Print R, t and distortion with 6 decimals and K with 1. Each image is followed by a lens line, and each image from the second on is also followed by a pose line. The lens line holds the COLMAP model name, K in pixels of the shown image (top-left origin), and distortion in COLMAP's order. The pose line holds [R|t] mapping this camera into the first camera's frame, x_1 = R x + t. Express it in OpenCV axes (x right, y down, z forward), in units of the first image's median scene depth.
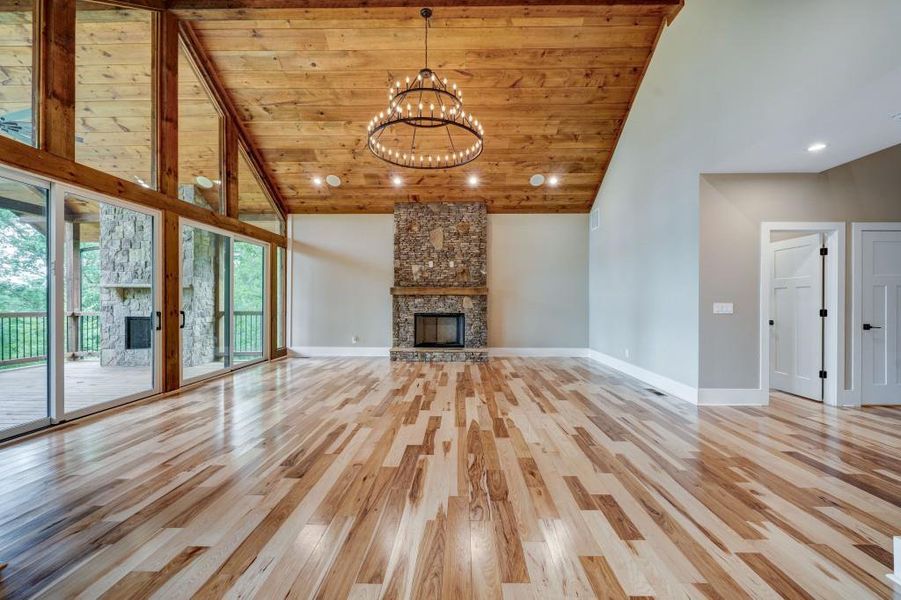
lens RADIAL K [[364.0, 0, 452.8], [0, 364.0, 301.6], [0, 0, 1]] dist [0.007040, -0.001132]
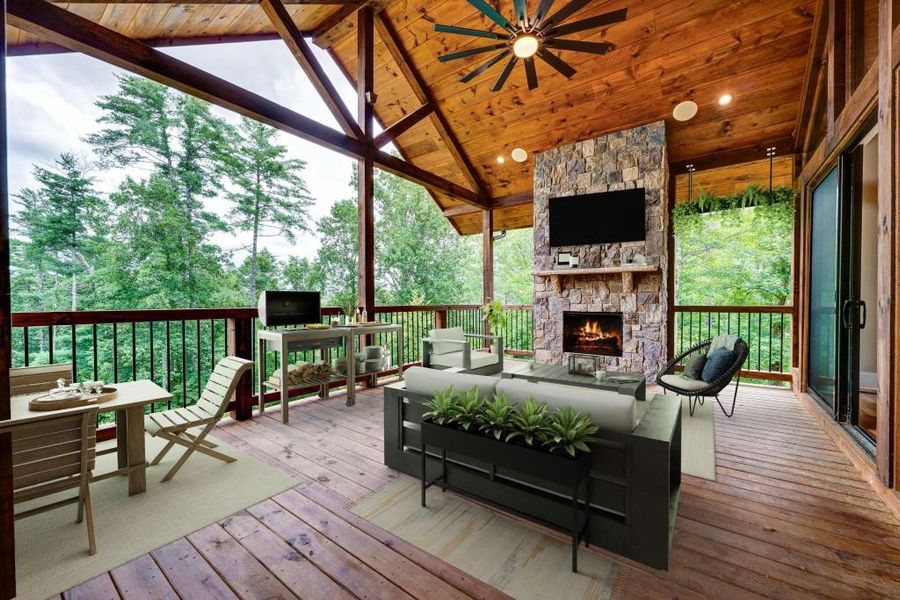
lens RADIAL K [[363.6, 0, 455.2], [0, 363.6, 300.8], [0, 0, 1]] dist [0.007040, -0.001132]
pose [[0.821010, 0.001344, -0.570912, -0.654075], [0.004213, 0.999956, 0.008413, 0.010892], [0.570898, -0.009312, 0.820968, 0.213832]]
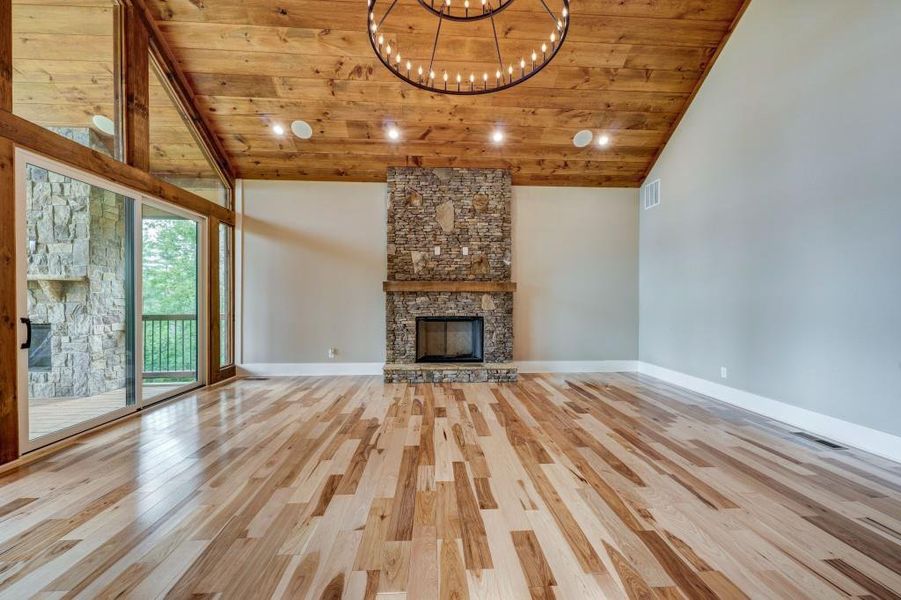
lens RADIAL K [[364.0, 0, 453.7], [0, 364.0, 303.9], [0, 0, 1]] dist [0.007040, -0.001132]
pose [[0.996436, -0.001101, 0.084344, -0.094718], [0.000538, 0.999977, 0.006702, 0.000781], [-0.084349, -0.006633, 0.996414, 0.269867]]
